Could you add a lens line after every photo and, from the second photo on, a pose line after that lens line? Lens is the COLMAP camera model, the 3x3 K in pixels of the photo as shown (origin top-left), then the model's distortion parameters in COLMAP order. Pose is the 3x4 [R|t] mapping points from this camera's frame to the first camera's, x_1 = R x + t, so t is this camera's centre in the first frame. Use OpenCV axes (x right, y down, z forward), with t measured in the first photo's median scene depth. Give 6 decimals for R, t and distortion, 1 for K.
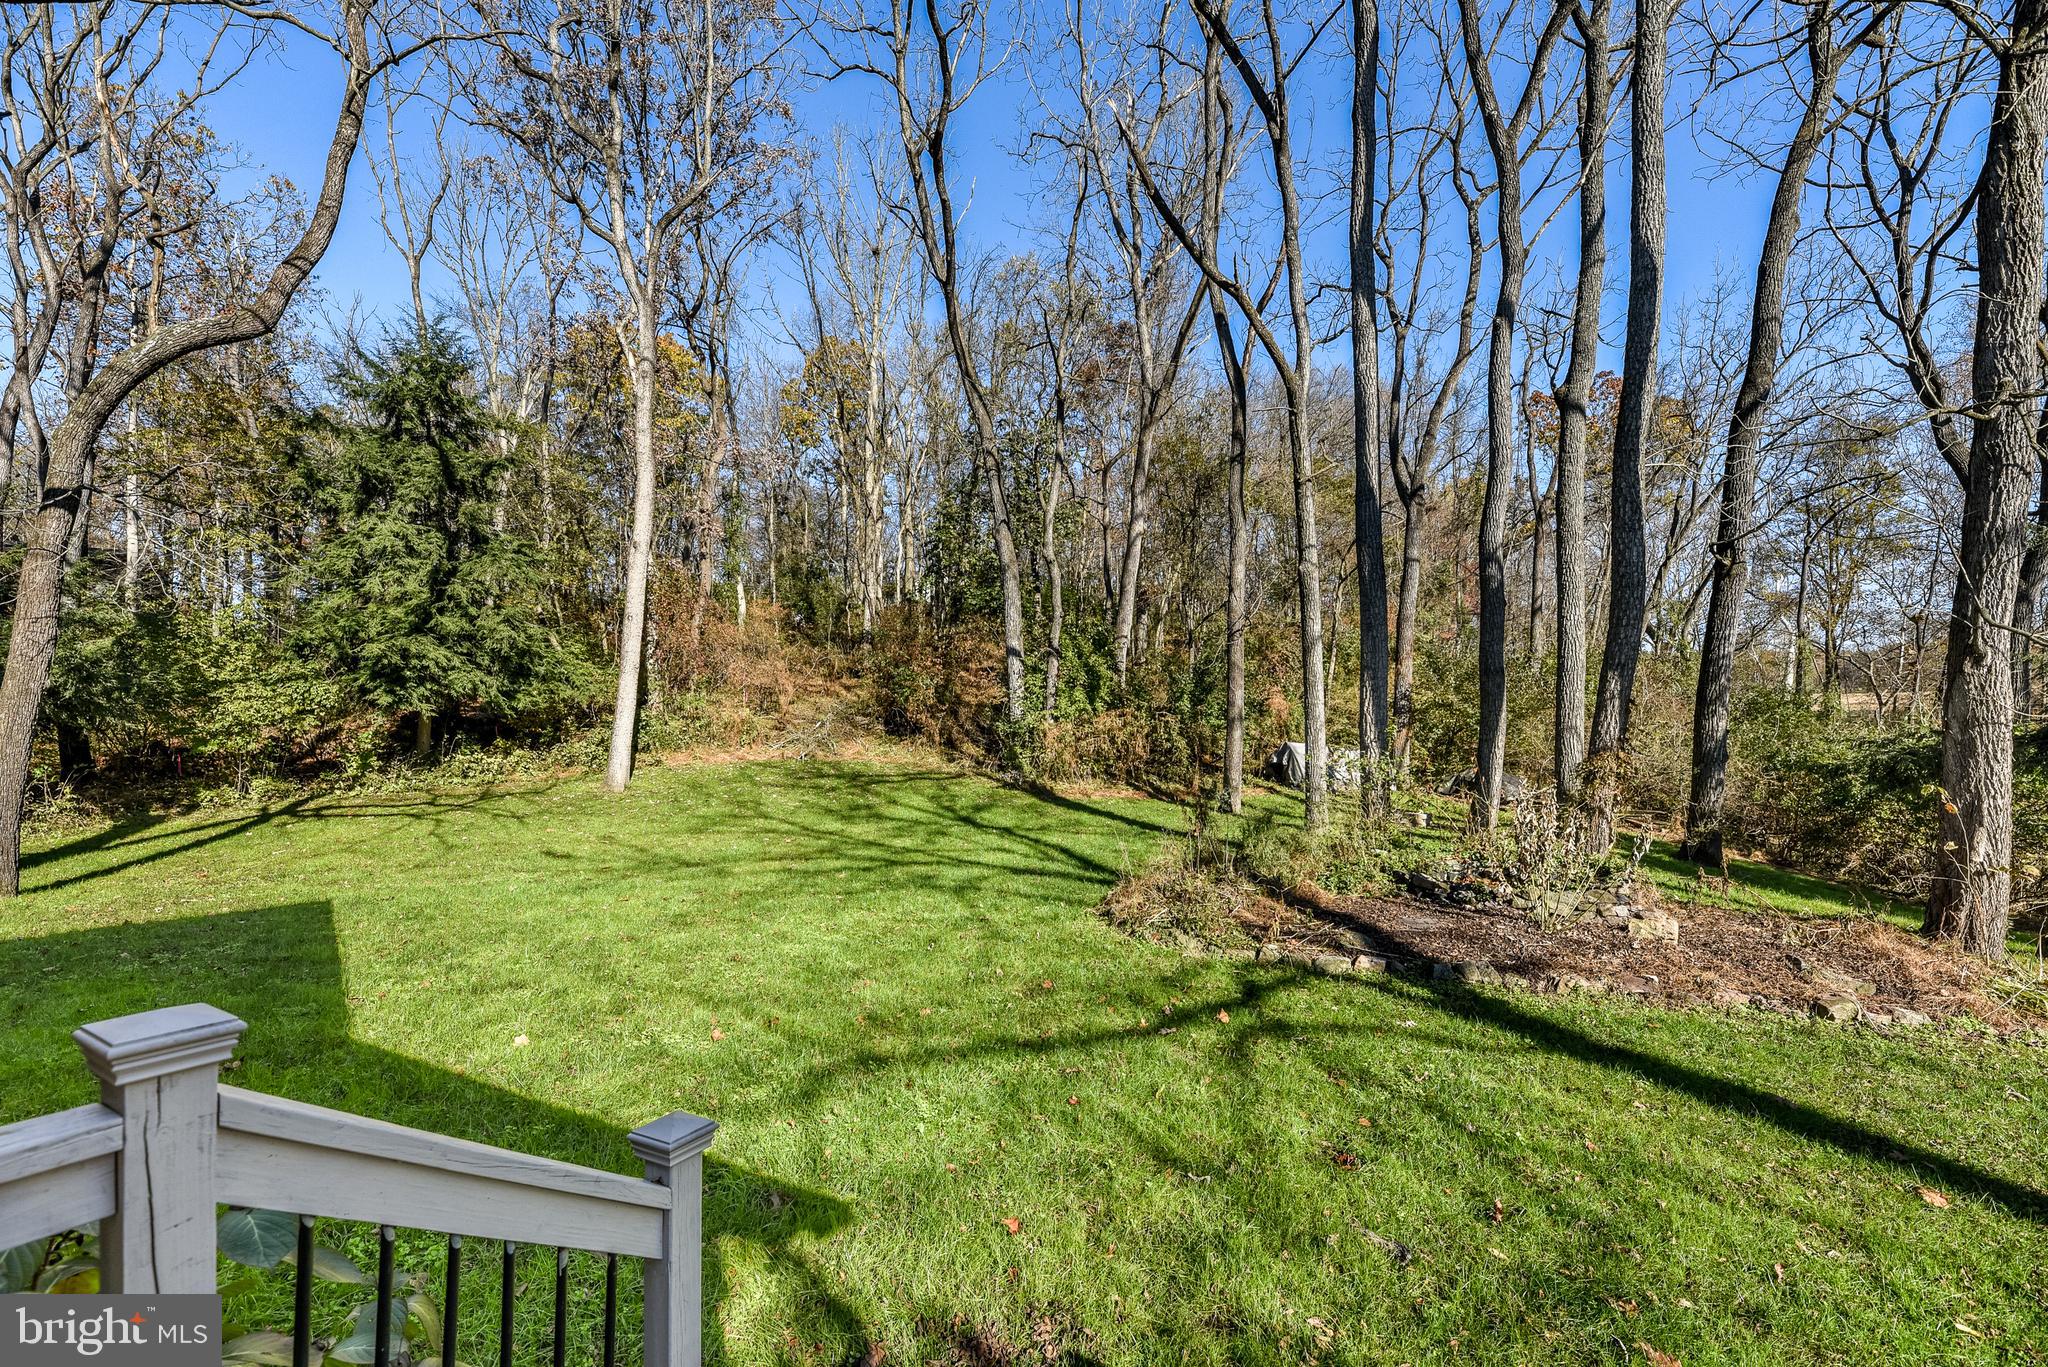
lens RADIAL K [[847.3, 0, 1011.2], [0, 847.3, 735.7], [0, 0, 1]] dist [-0.002481, -0.001339]
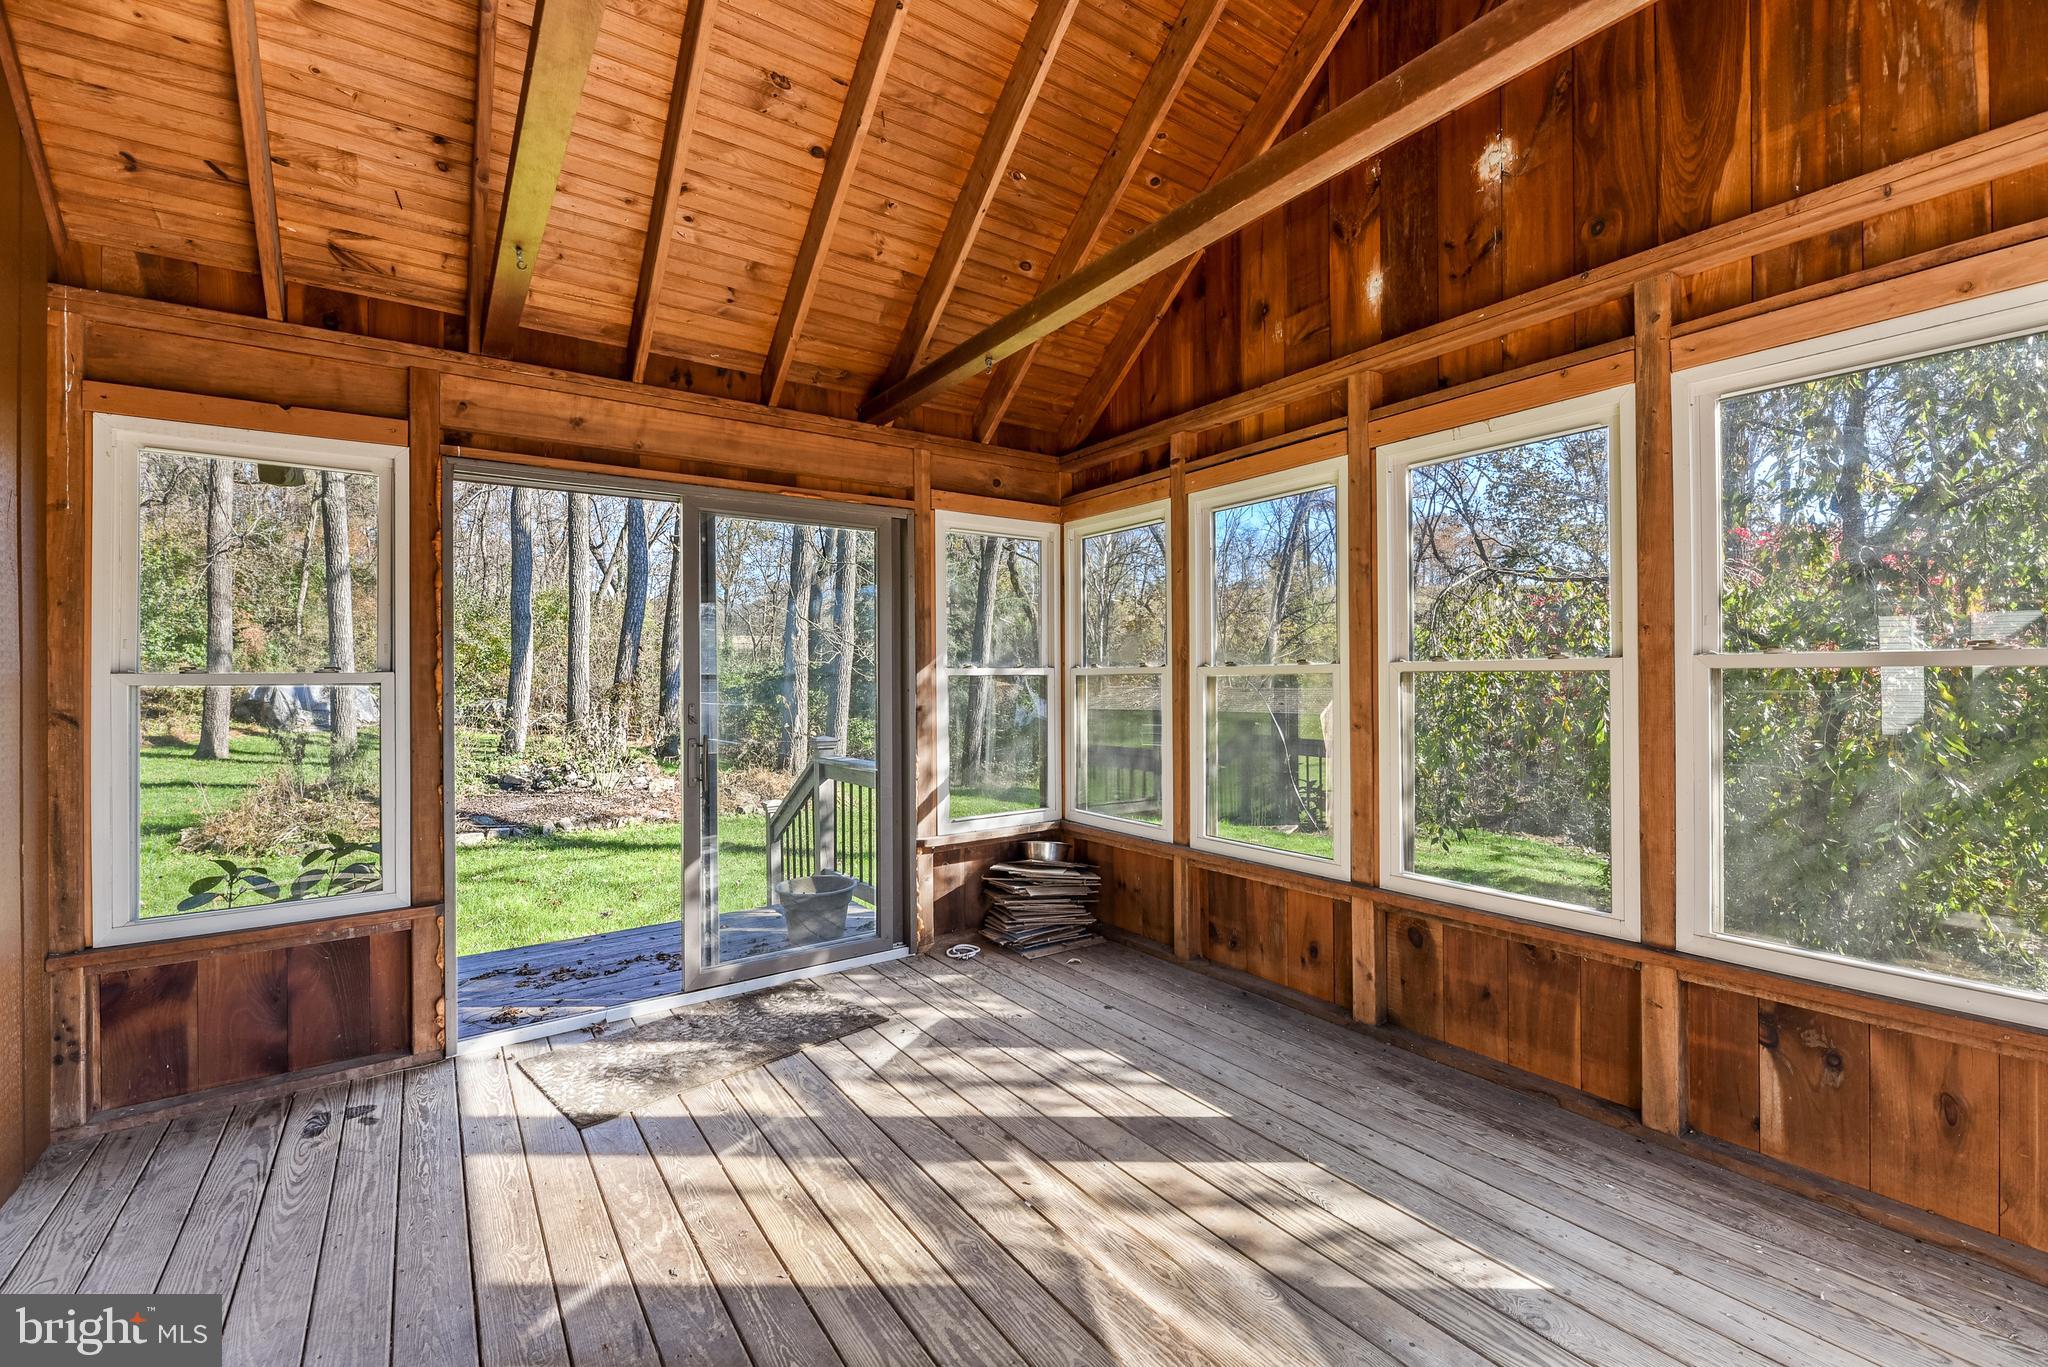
lens RADIAL K [[847.3, 0, 1033.2], [0, 847.3, 684.7], [0, 0, 1]] dist [-0.002481, -0.001339]
pose [[0.437039, -0.018793, 0.899246, -0.394772], [0.000334, 0.999785, 0.020732, -0.006951], [-0.899443, -0.008760, 0.436951, -0.365467]]
